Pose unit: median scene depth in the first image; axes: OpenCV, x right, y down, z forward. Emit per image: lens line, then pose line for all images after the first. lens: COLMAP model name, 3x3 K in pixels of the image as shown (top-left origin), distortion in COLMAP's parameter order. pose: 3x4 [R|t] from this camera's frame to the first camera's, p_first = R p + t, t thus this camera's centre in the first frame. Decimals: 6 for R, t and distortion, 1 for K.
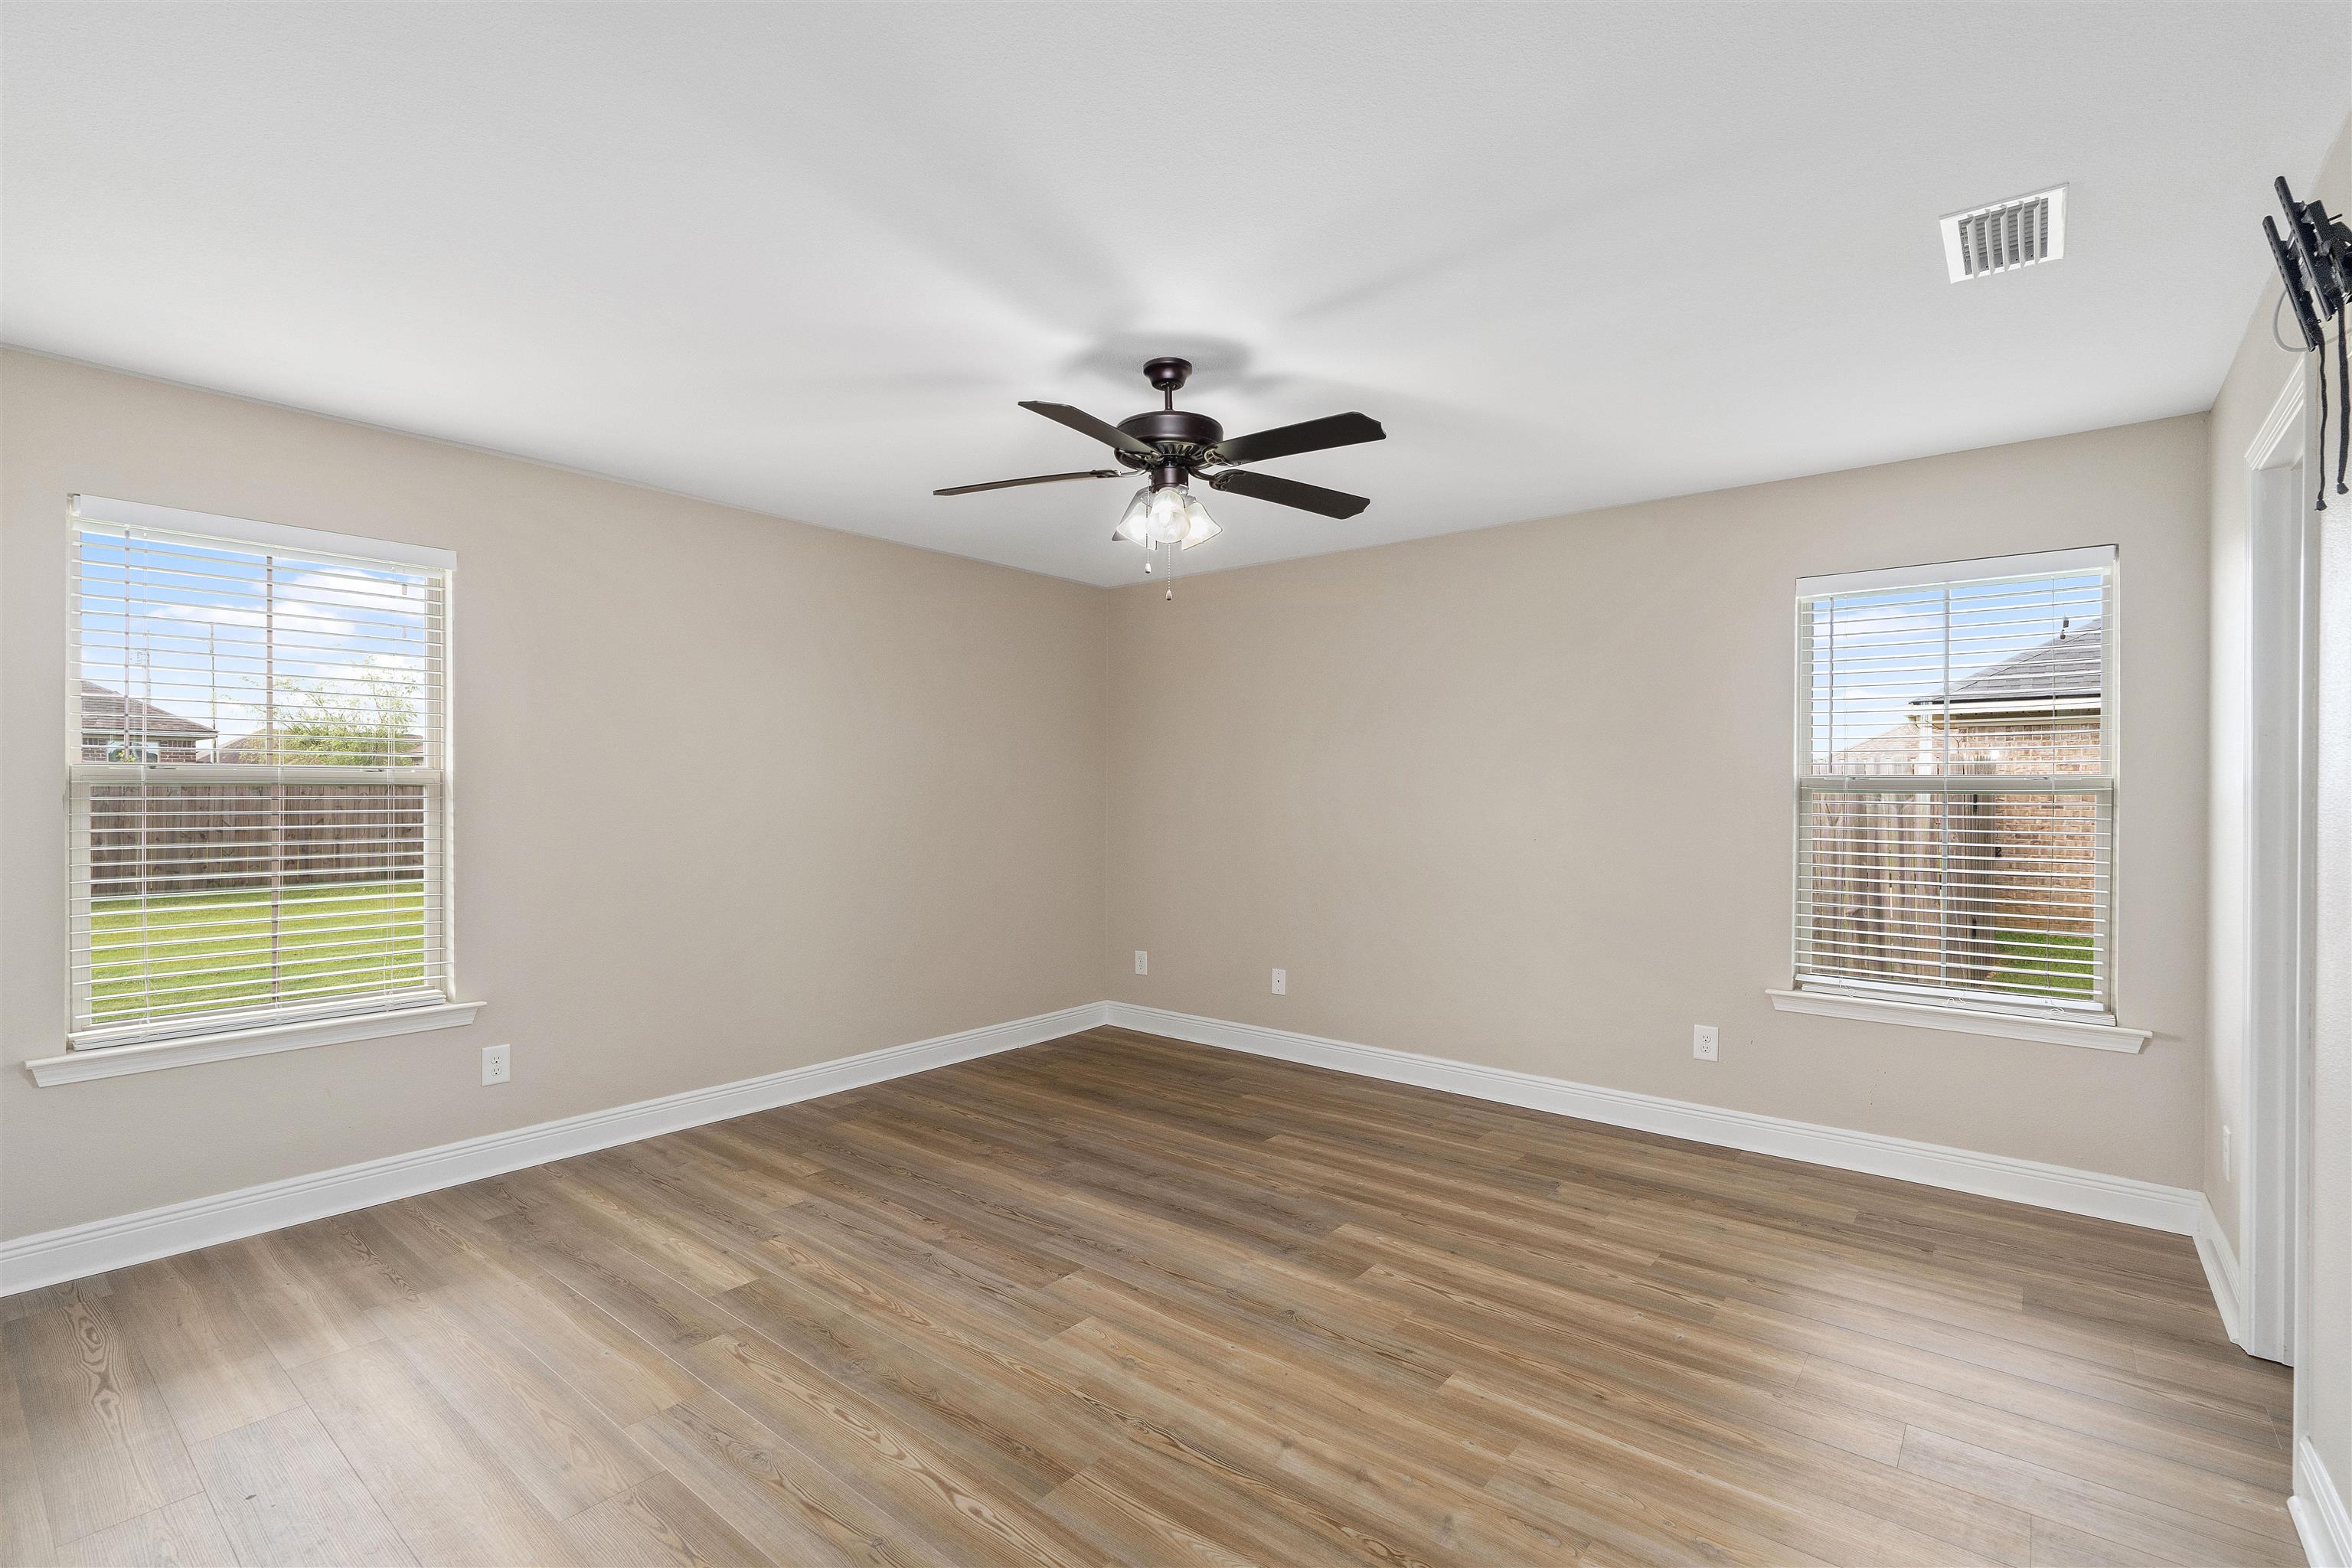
lens RADIAL K [[1045.2, 0, 1176.0], [0, 1045.2, 784.0], [0, 0, 1]] dist [0.001894, 0.000063]
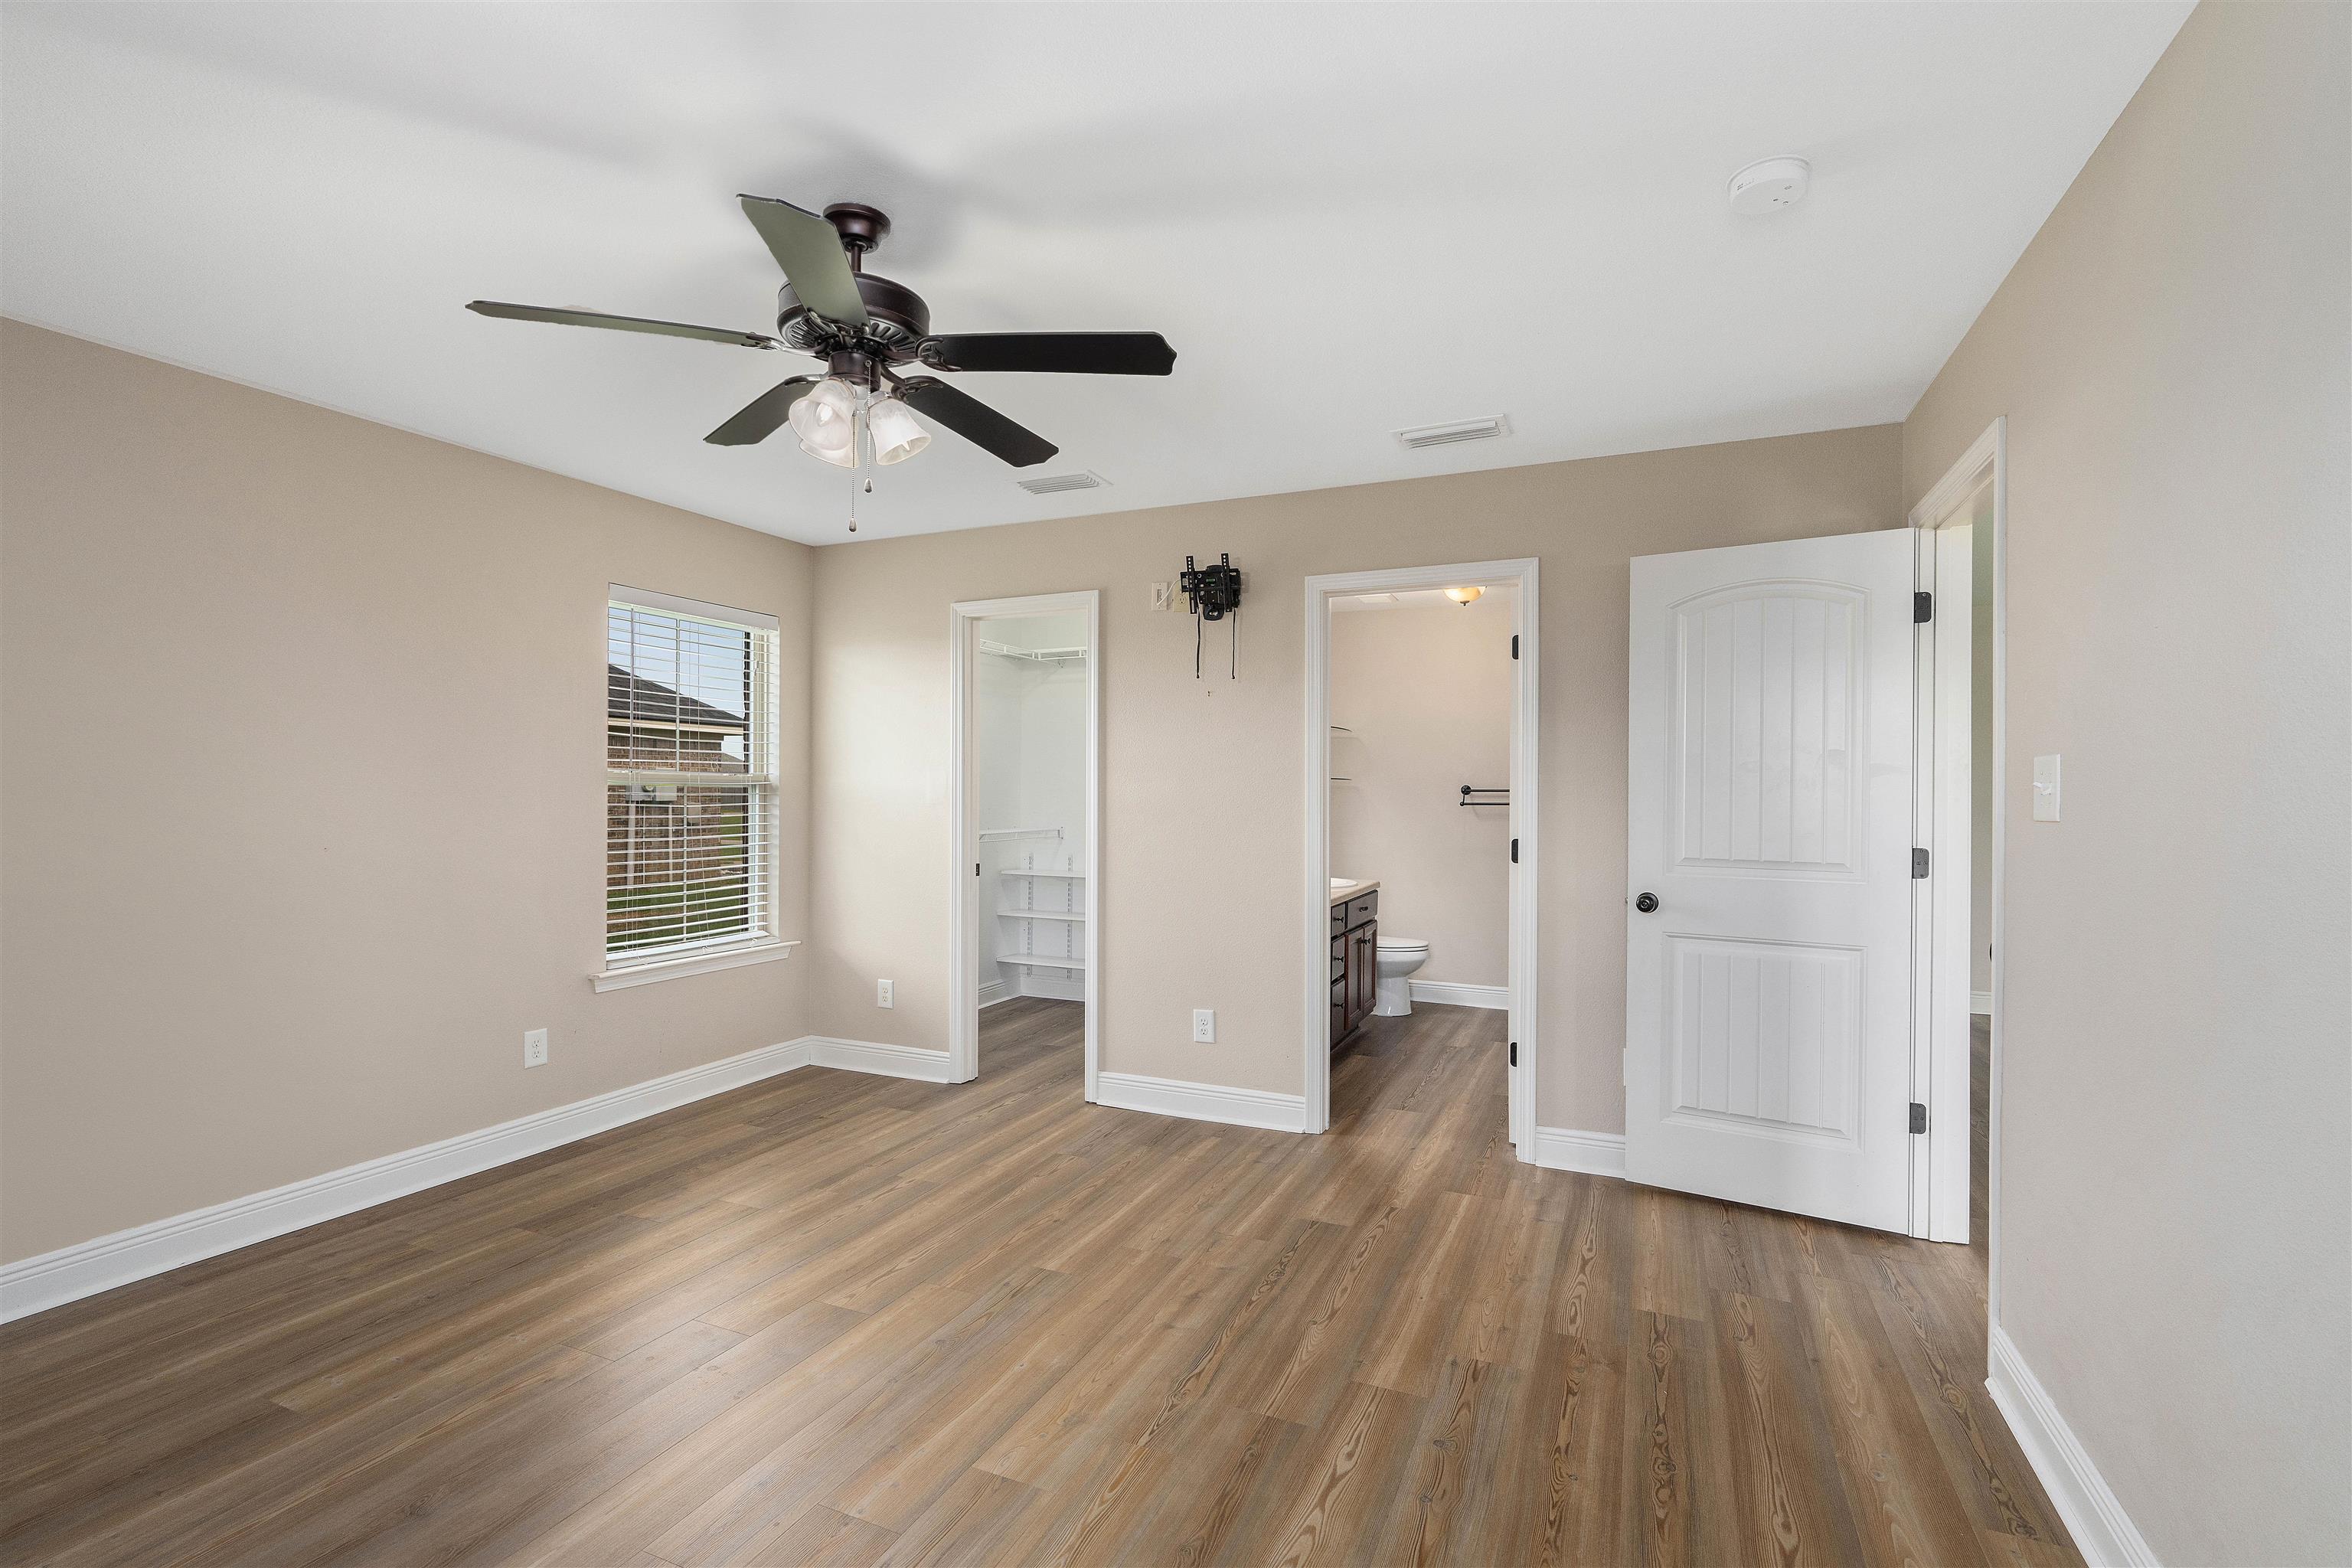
lens RADIAL K [[1045.2, 0, 1176.0], [0, 1045.2, 784.0], [0, 0, 1]] dist [0.001894, 0.000063]
pose [[-0.252796, 0.002720, 0.967516, -0.789110], [-0.017905, 0.999812, -0.007489, 0.006685], [-0.967354, -0.019216, -0.252700, 0.963044]]
